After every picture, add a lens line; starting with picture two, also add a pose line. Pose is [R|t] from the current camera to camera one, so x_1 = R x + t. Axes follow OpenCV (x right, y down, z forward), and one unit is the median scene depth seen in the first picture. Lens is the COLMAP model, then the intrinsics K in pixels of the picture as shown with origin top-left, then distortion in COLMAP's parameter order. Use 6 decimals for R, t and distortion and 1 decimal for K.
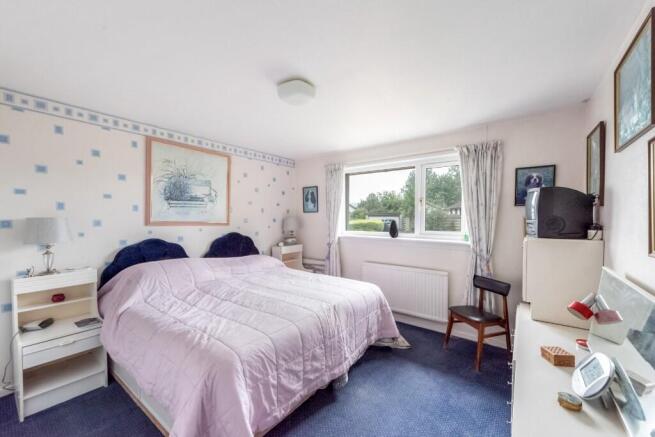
lens RADIAL K [[264.7, 0, 327.5], [0, 264.7, 218.5], [0, 0, 1]] dist [-0.000673, -0.000147]
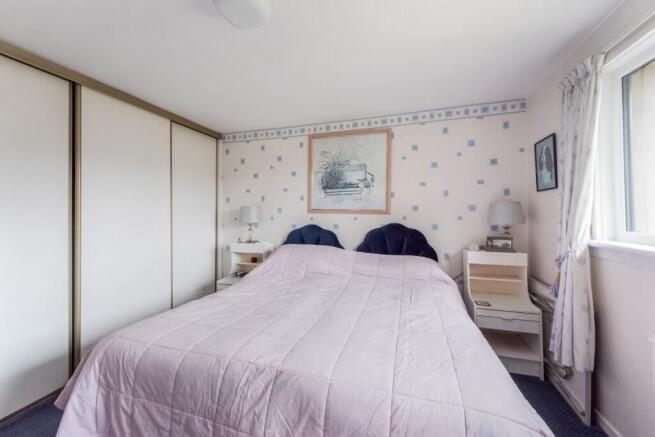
lens RADIAL K [[256.7, 0, 327.9], [0, 256.7, 208.5], [0, 0, 1]] dist [0.016915, -0.000042]
pose [[0.331153, -0.020458, -0.943355, 0.347400], [0.000644, 0.999770, -0.021456, 0.028080], [0.943577, 0.006498, 0.331090, 0.628692]]
